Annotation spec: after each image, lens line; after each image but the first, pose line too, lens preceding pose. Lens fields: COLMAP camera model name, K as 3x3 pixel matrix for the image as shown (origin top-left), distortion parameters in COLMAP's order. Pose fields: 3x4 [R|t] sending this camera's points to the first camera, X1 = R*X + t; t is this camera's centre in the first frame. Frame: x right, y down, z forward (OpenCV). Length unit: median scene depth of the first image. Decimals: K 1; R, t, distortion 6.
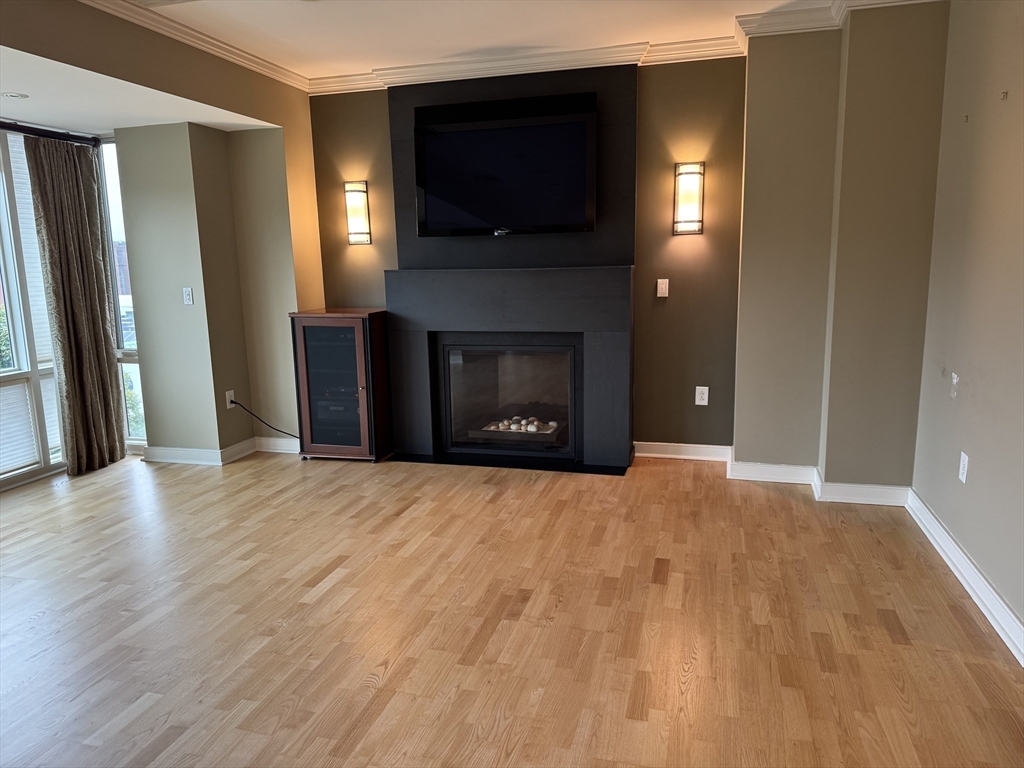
lens RADIAL K [[714.8, 0, 512.0], [0, 714.8, 384.0], [0, 0, 1]] dist [0.078660, -0.106975]
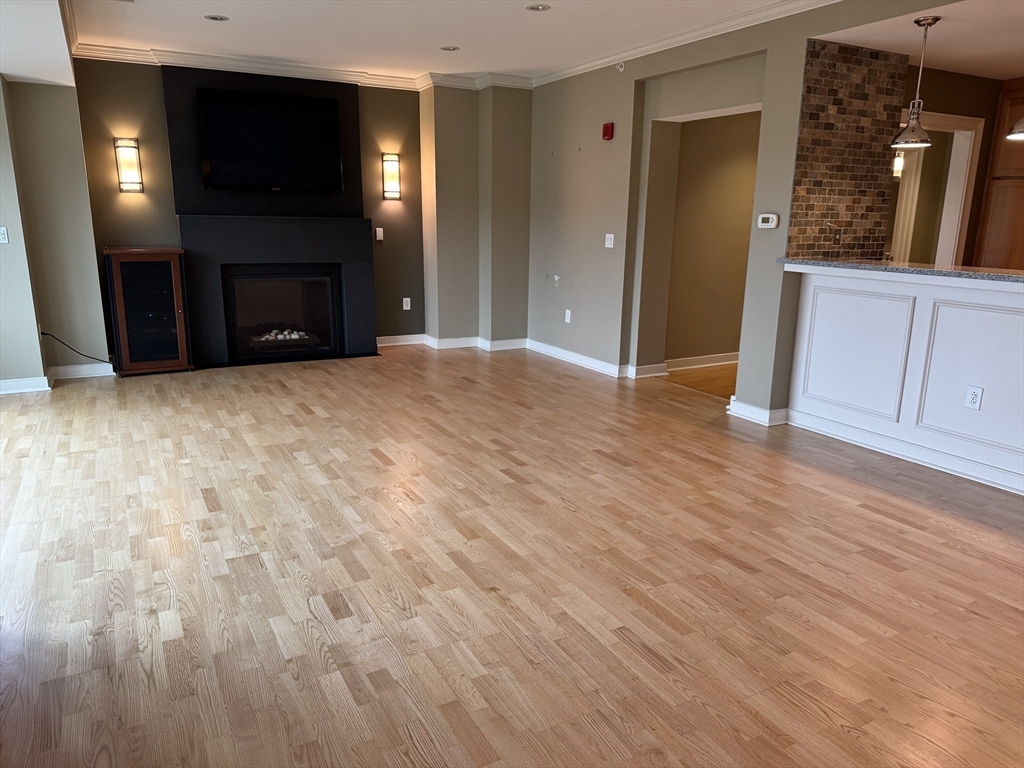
lens RADIAL K [[696.9, 0, 533.2], [0, 696.9, 381.8], [0, 0, 1]] dist [0.068447, -0.095088]
pose [[0.704747, -0.132211, 0.697031, -0.653784], [0.089970, 0.991205, 0.097043, 0.064526], [-0.703731, -0.005679, 0.710444, -0.302279]]
